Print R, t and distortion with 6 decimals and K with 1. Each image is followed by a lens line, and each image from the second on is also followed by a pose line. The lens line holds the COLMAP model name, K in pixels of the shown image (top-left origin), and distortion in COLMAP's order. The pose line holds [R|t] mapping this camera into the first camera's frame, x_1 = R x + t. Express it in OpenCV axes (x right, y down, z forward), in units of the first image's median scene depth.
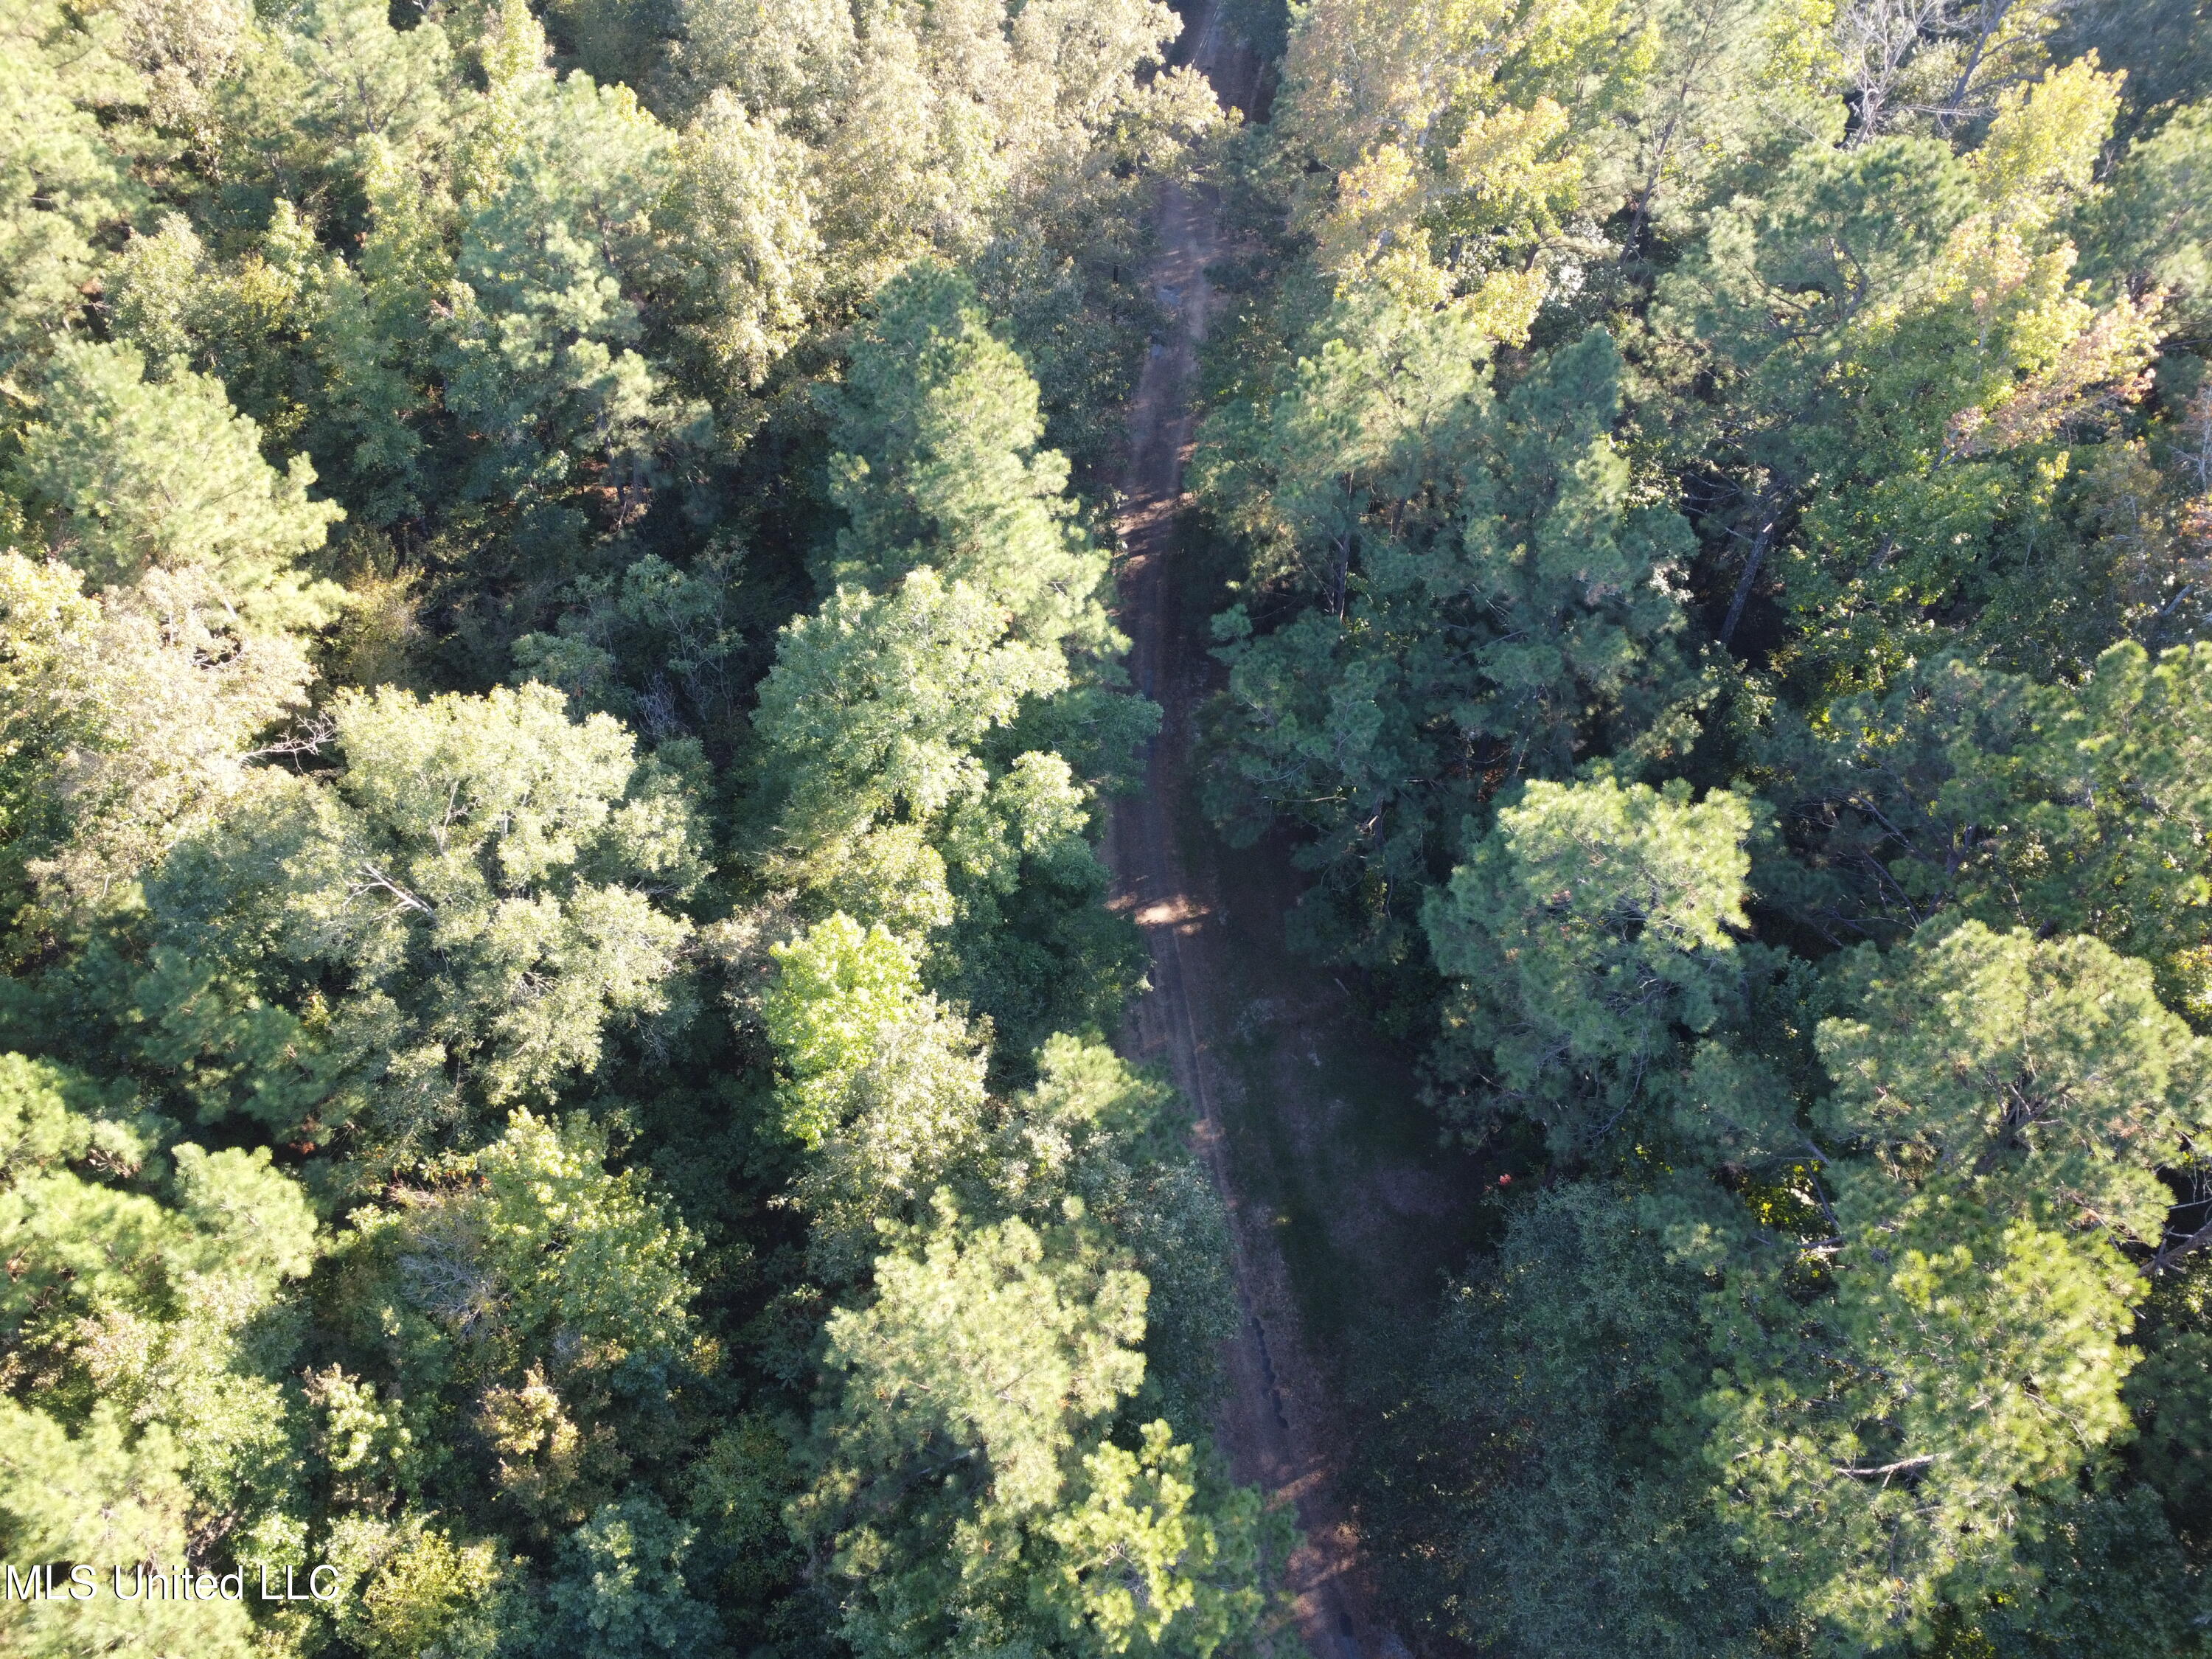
lens RADIAL K [[1594.5, 0, 1106.0], [0, 1594.5, 829.5], [0, 0, 1]] dist [-0.031798, 0.005544]
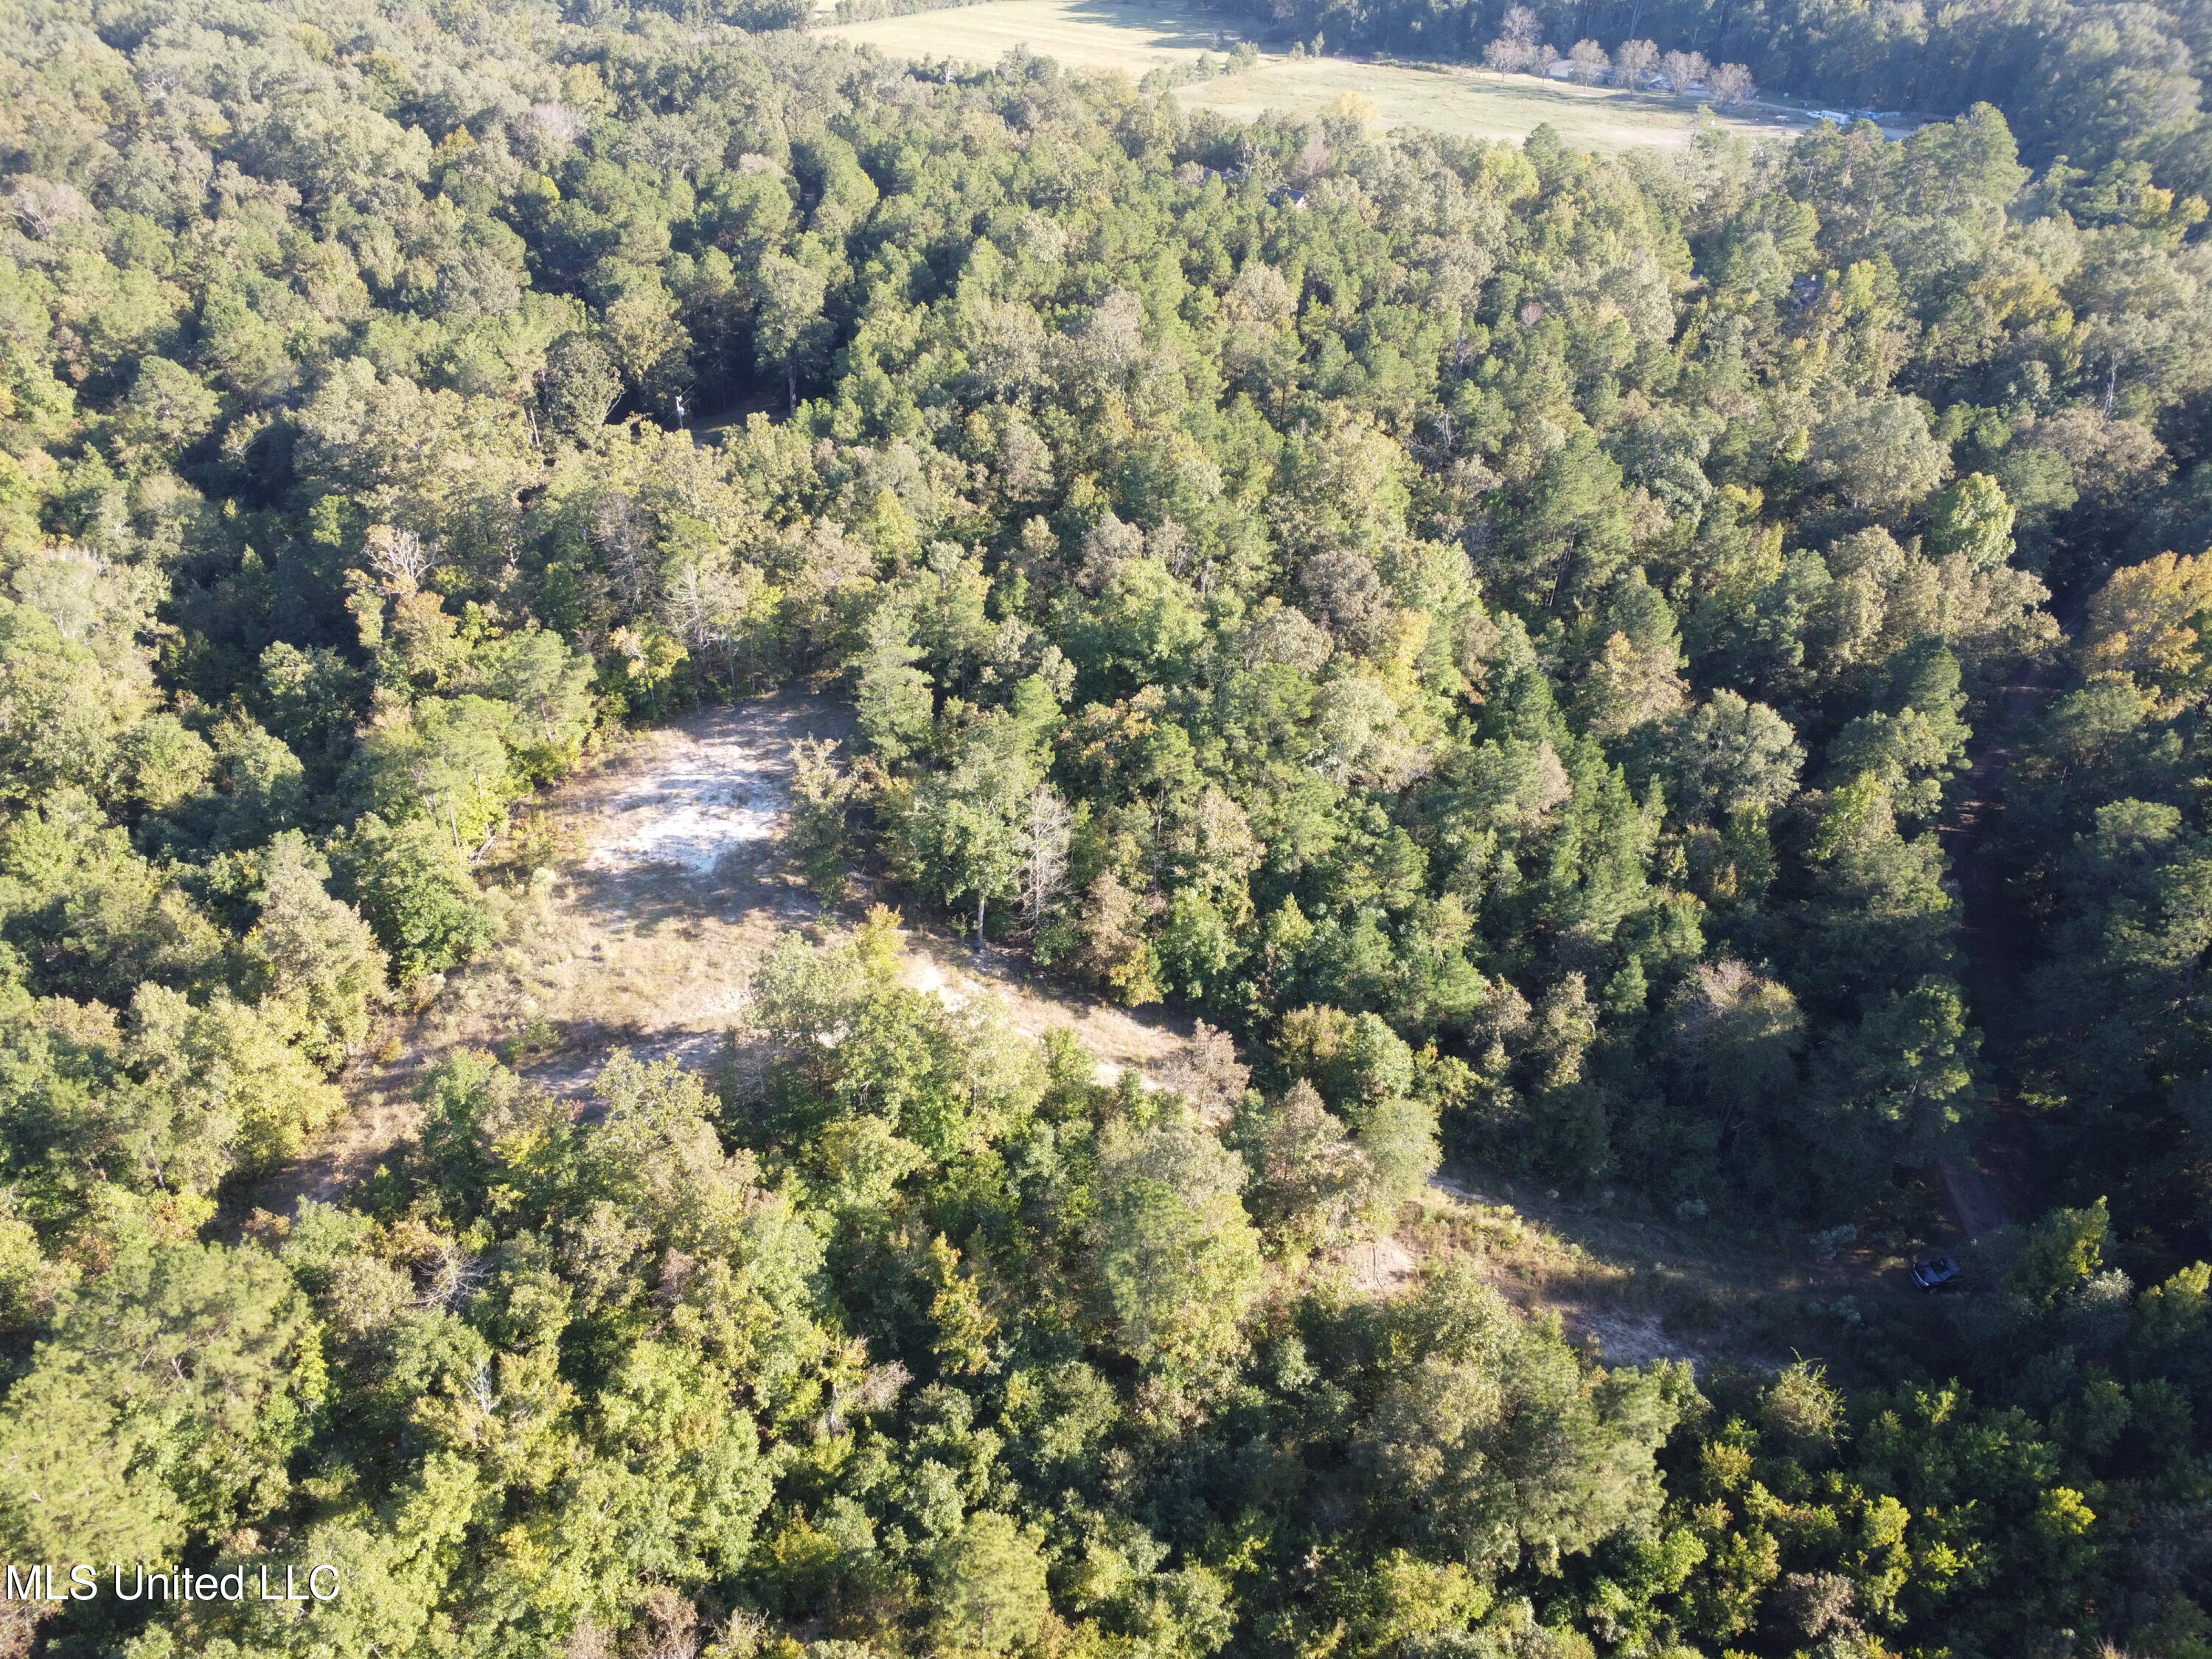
lens RADIAL K [[1594.5, 0, 1106.0], [0, 1594.5, 829.5], [0, 0, 1]] dist [-0.031798, 0.005544]
pose [[0.851089, 0.270771, -0.449813, 0.000040], [-0.411011, 0.876701, -0.249929, 1.220320], [0.326678, 0.397590, 0.857440, -1.705464]]
